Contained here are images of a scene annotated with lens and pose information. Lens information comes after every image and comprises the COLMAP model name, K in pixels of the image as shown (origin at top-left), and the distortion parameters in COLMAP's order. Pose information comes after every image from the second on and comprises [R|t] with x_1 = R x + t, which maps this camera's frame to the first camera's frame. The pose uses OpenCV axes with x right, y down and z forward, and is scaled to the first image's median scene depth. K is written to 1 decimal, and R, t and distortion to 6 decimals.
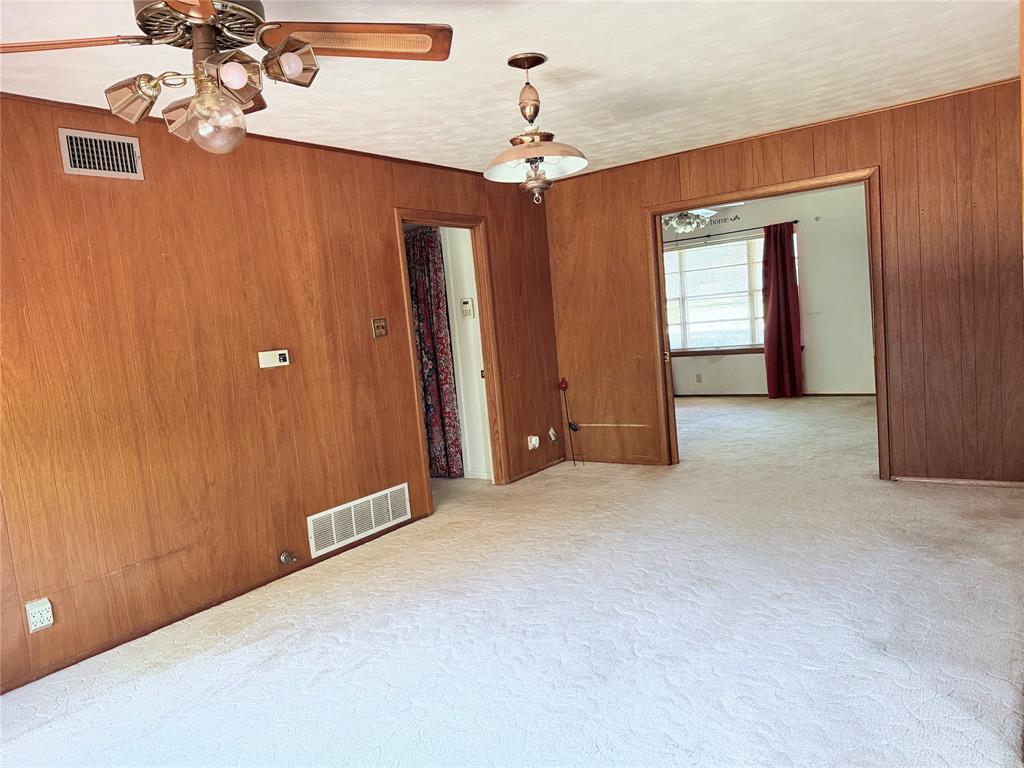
lens RADIAL K [[697.9, 0, 514.8], [0, 697.9, 385.1], [0, 0, 1]] dist [0.030560, -0.034995]
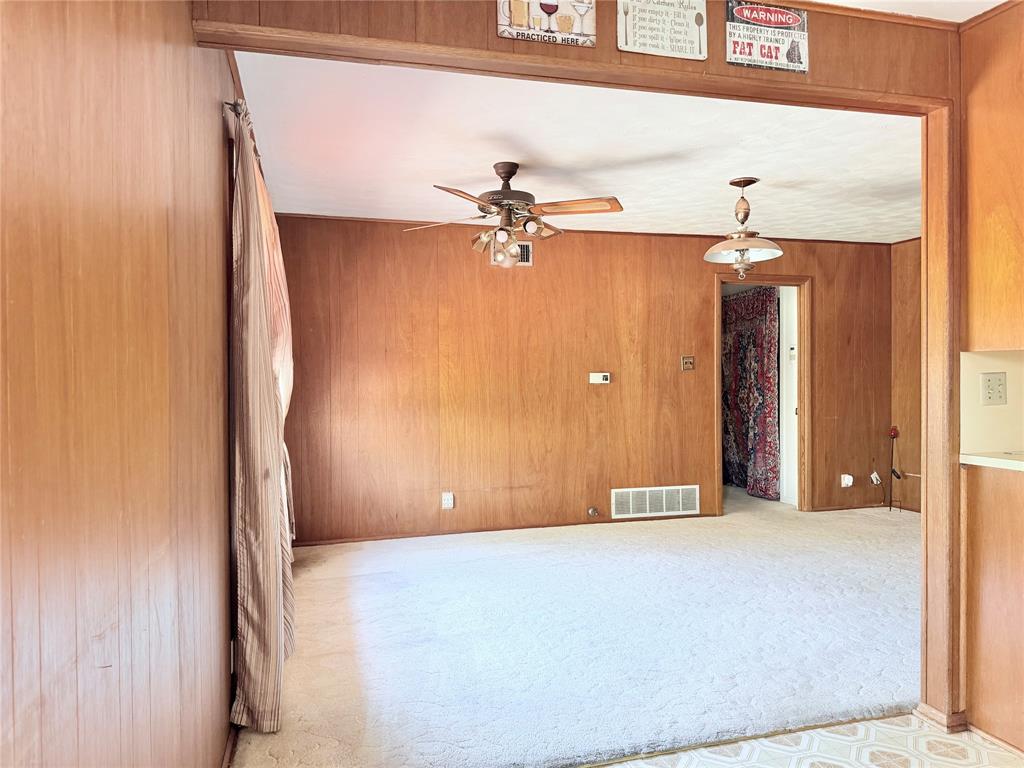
lens RADIAL K [[697.9, 0, 507.9], [0, 697.9, 386.4], [0, 0, 1]] dist [0.030560, -0.034995]
pose [[0.774686, 0.090880, -0.625781, 0.419760], [-0.123678, 0.992282, -0.009003, 0.017085], [0.620133, 0.084370, 0.779947, -0.274014]]
